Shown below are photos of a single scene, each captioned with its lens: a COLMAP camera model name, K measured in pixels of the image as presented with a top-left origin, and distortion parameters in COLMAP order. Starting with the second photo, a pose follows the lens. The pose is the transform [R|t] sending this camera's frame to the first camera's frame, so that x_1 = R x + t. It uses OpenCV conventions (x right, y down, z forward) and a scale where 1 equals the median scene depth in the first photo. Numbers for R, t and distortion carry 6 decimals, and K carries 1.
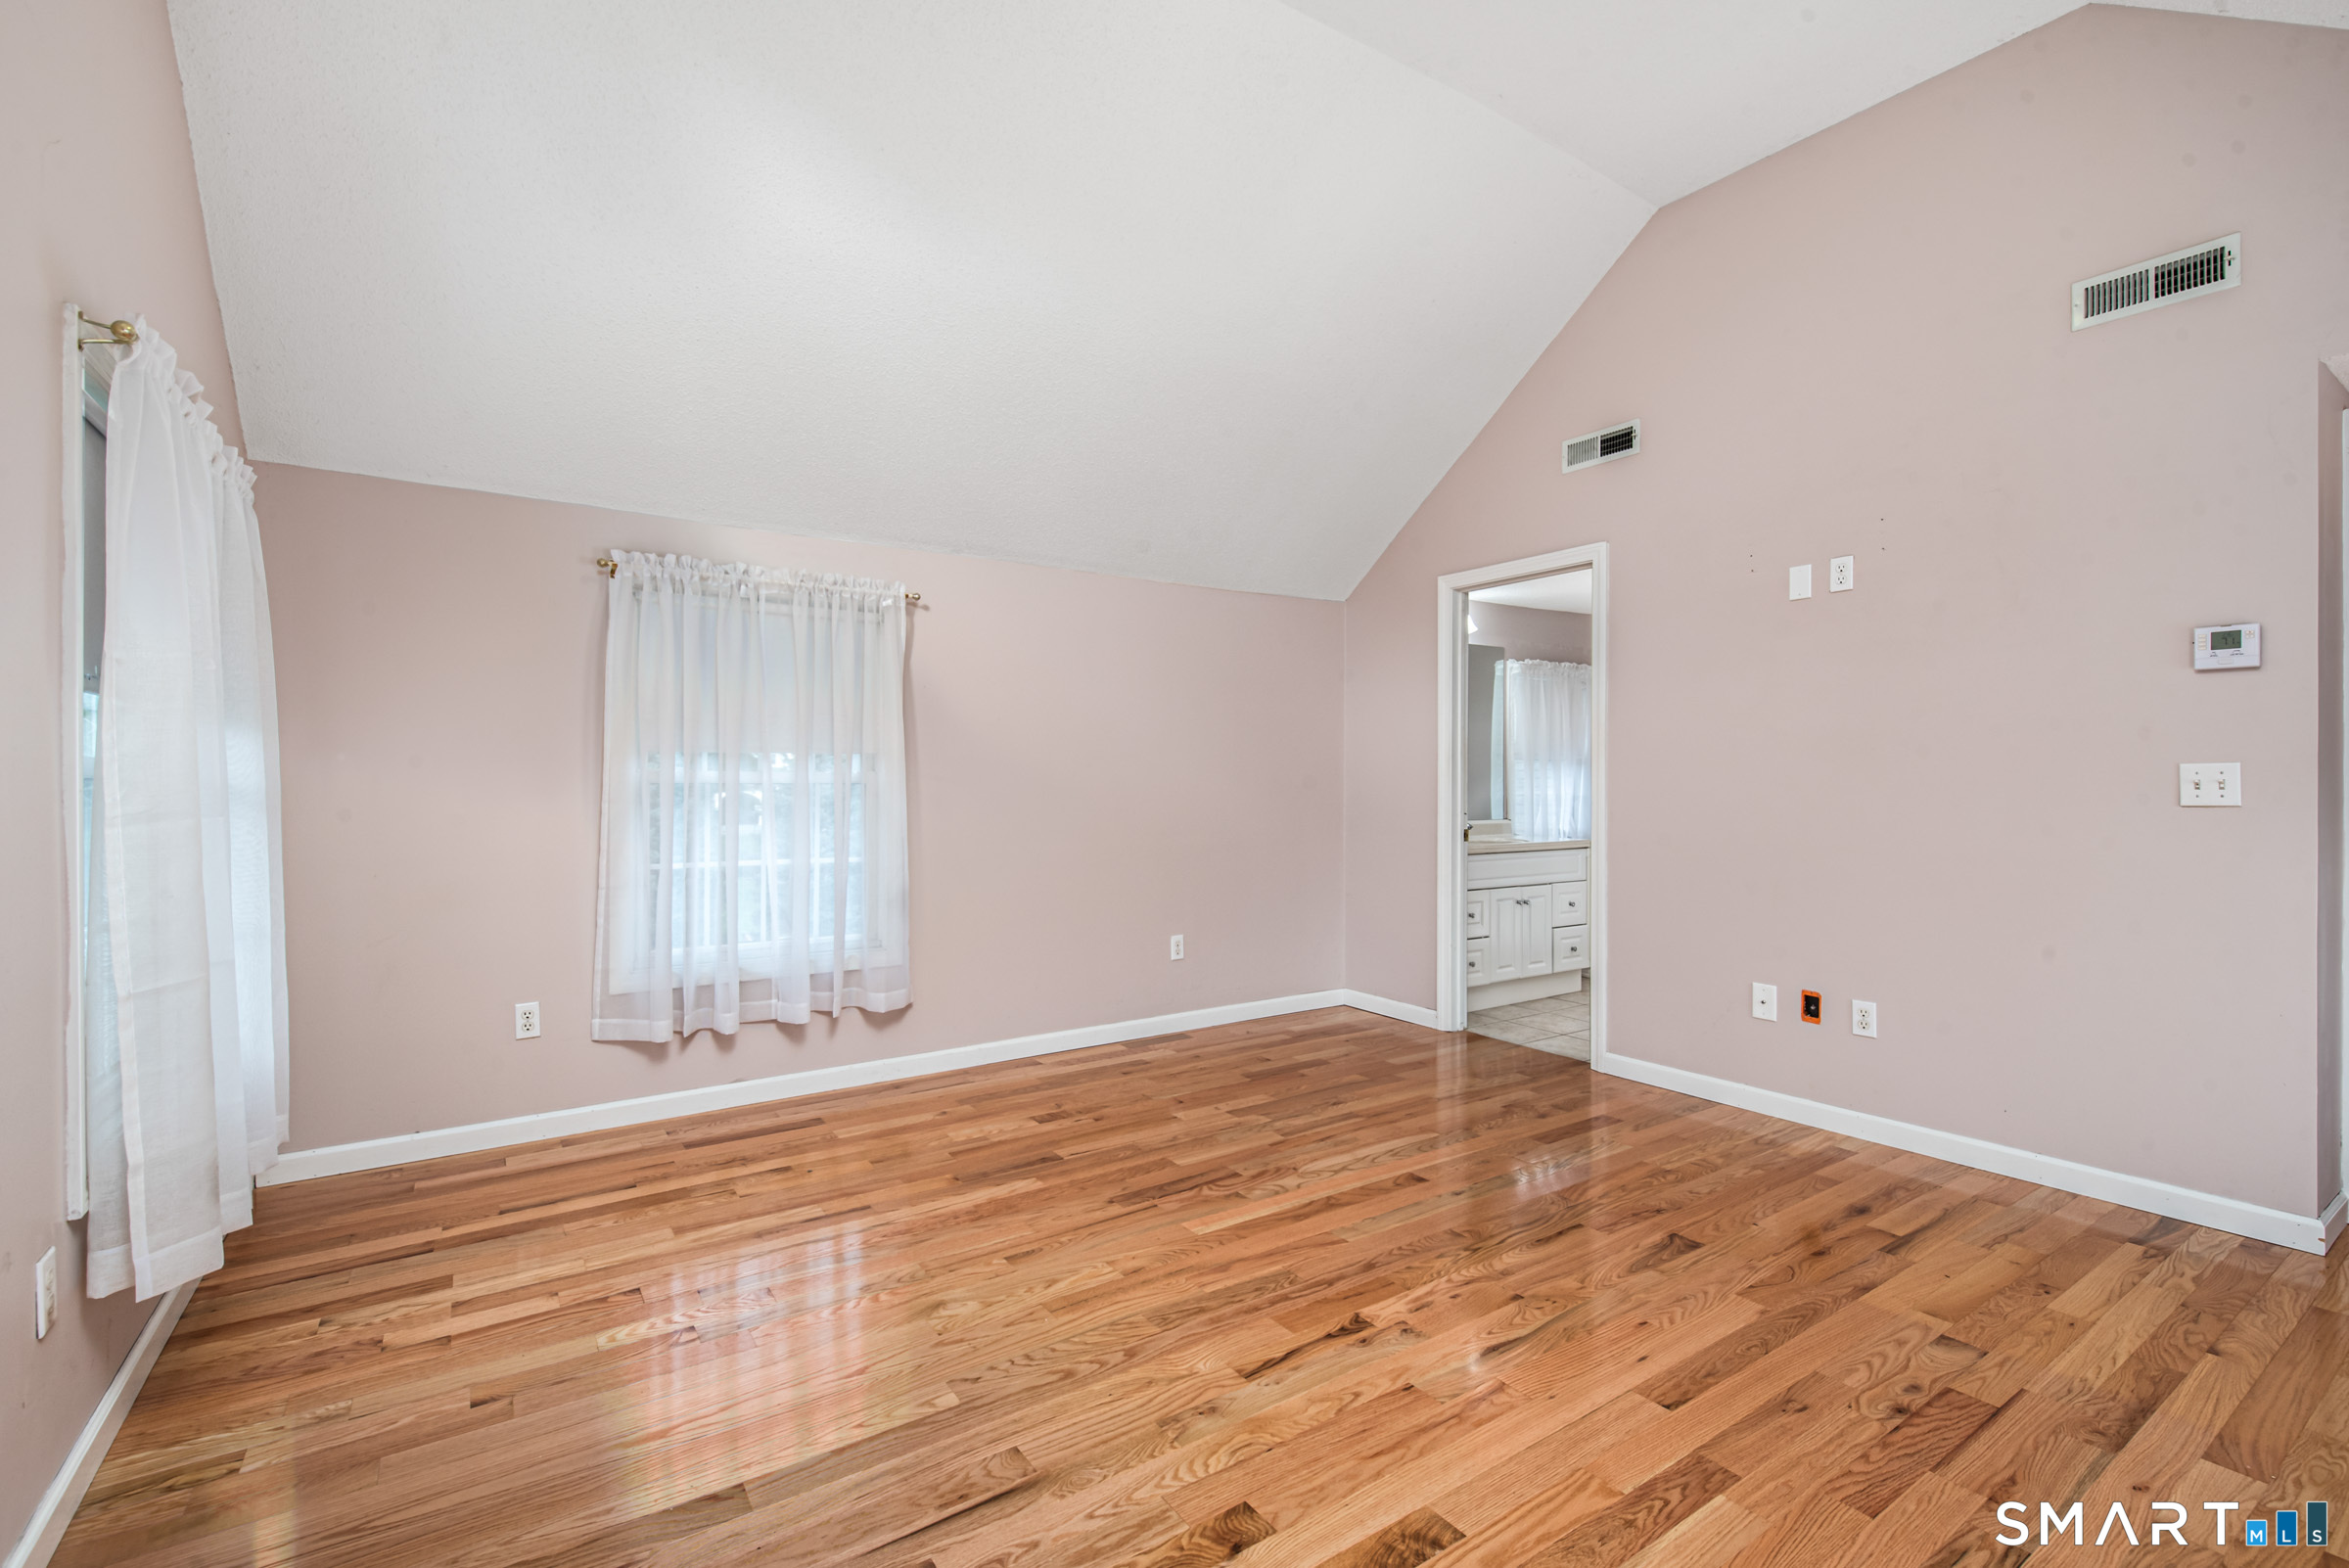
lens RADIAL K [[1010.2, 0, 1162.2], [0, 1010.2, 777.8], [0, 0, 1]] dist [0.004157, -0.001440]
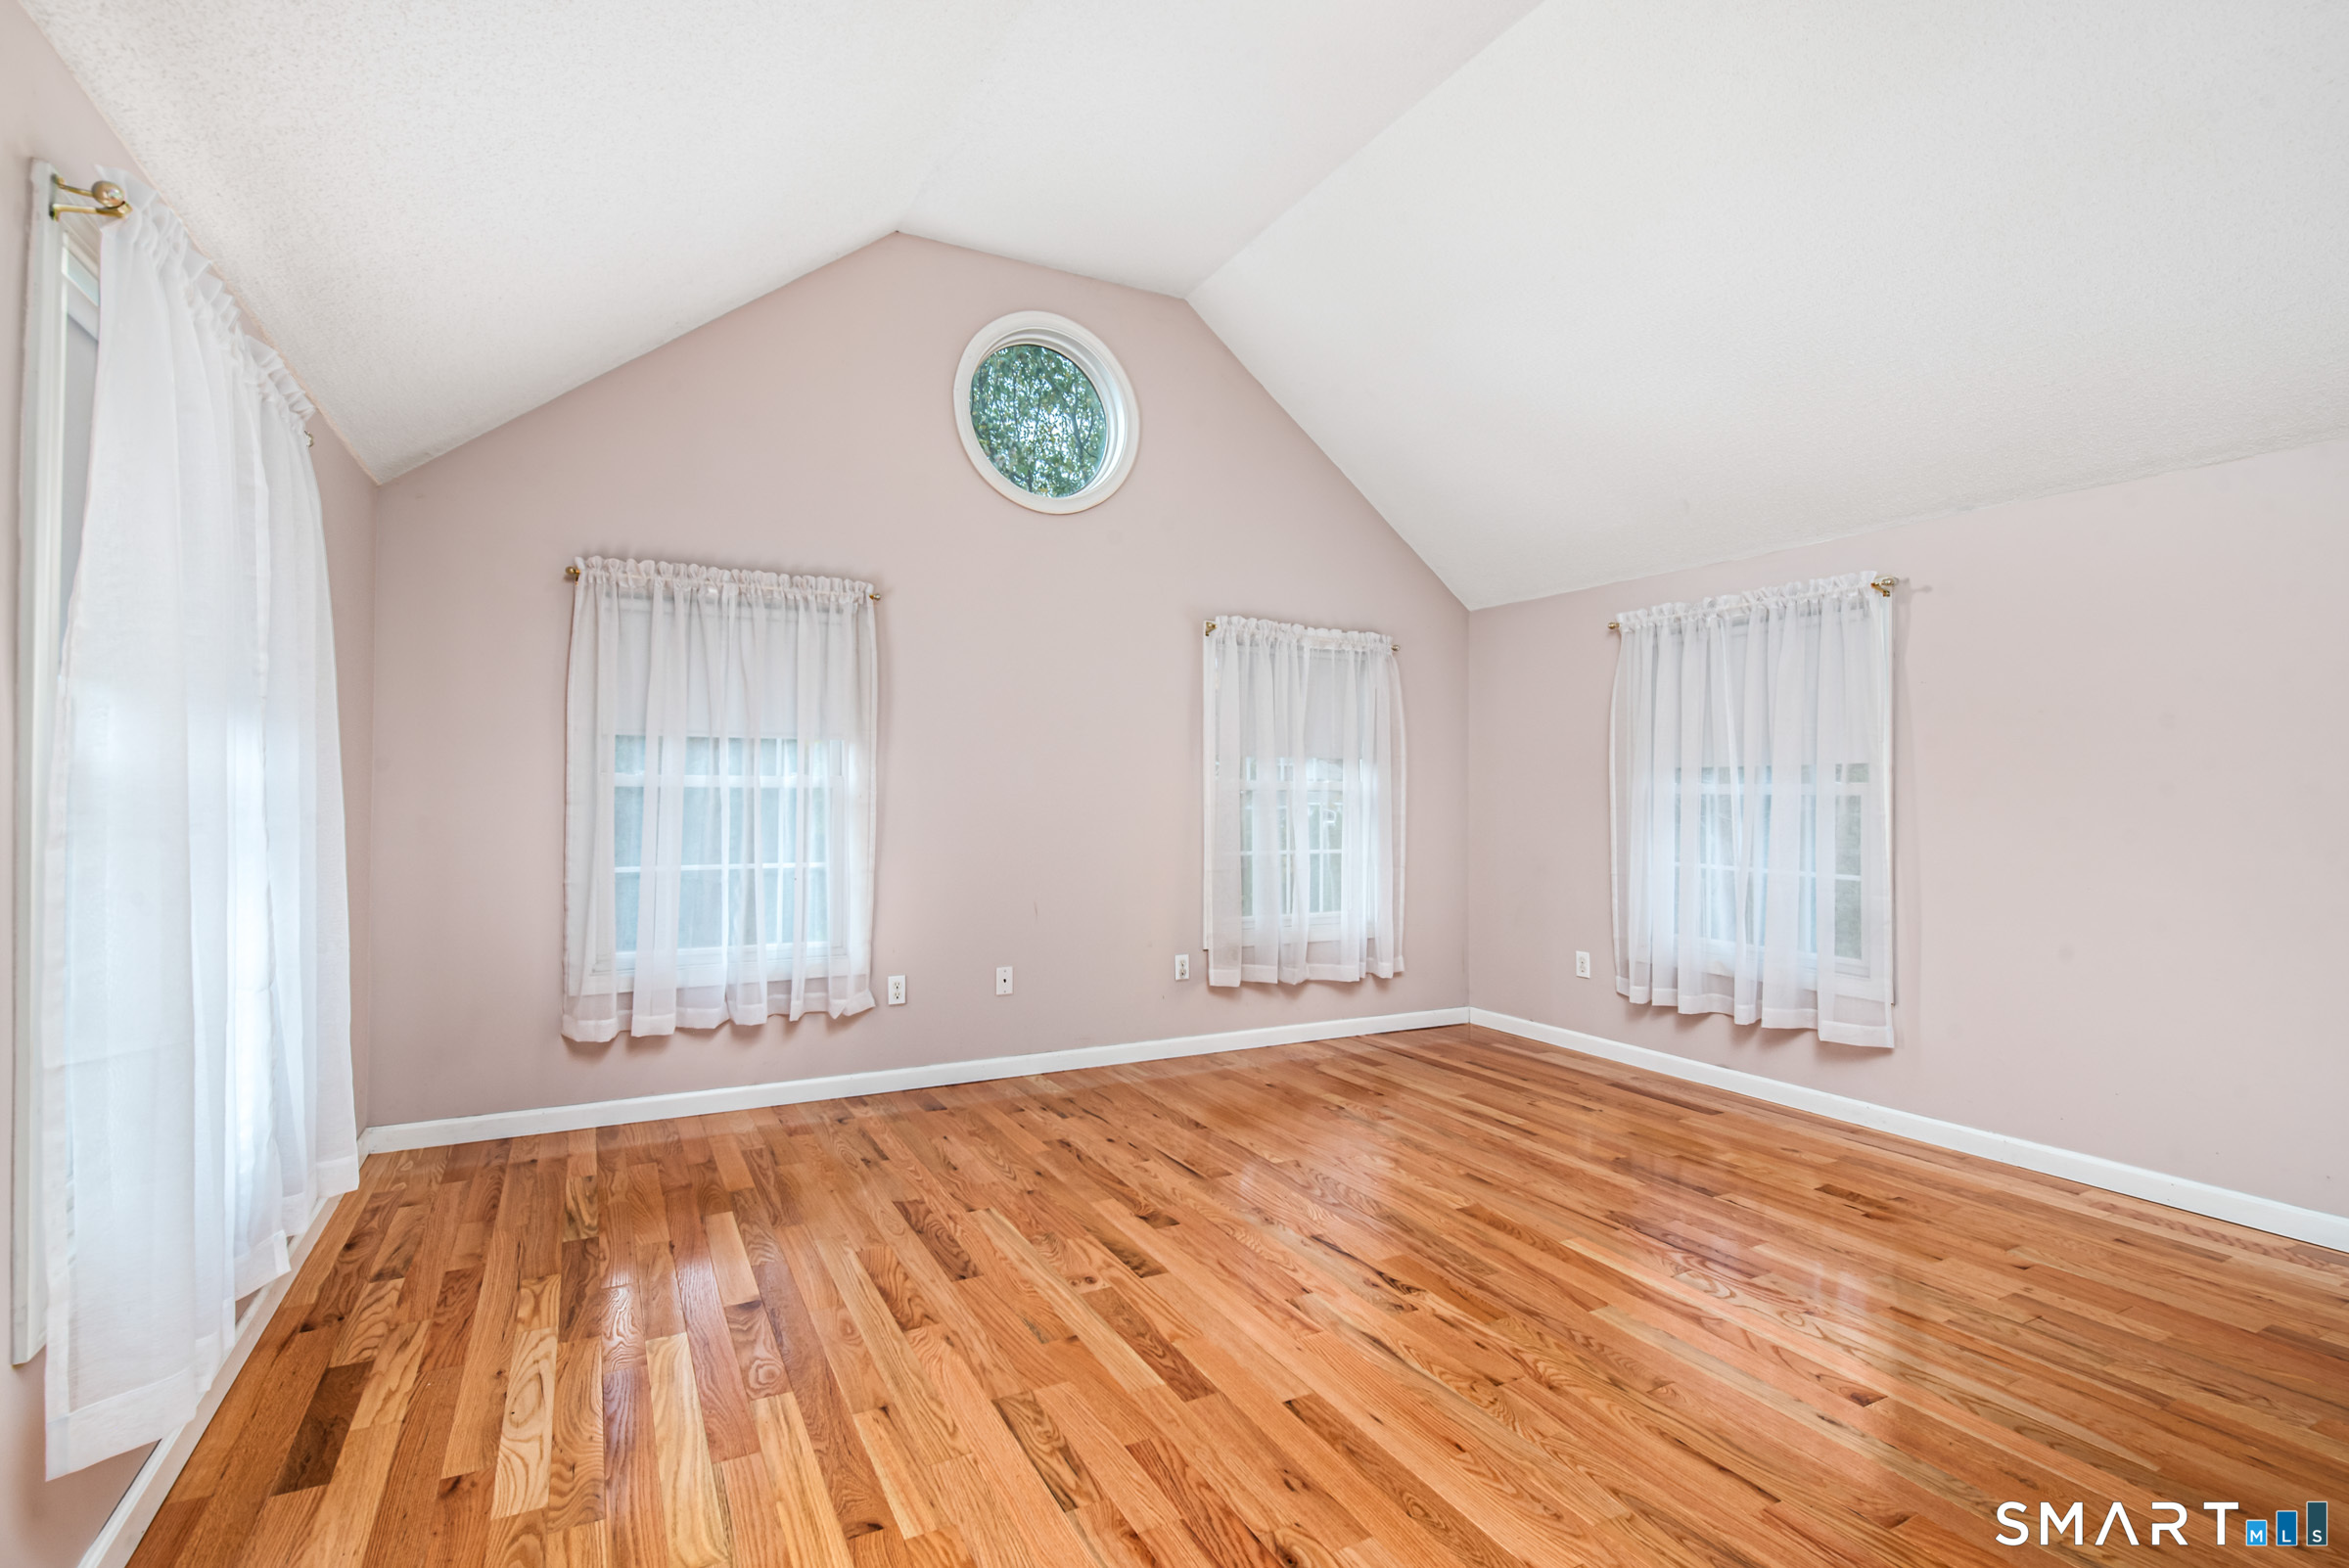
lens RADIAL K [[1159.4, 0, 1164.7], [0, 1159.4, 799.6], [0, 0, 1]] dist [-0.003735, -0.002047]
pose [[-0.114058, 0.008019, -0.993442, 1.117482], [-0.001905, 0.999964, 0.008290, 0.000913], [0.993472, 0.002838, -0.114038, 0.673401]]
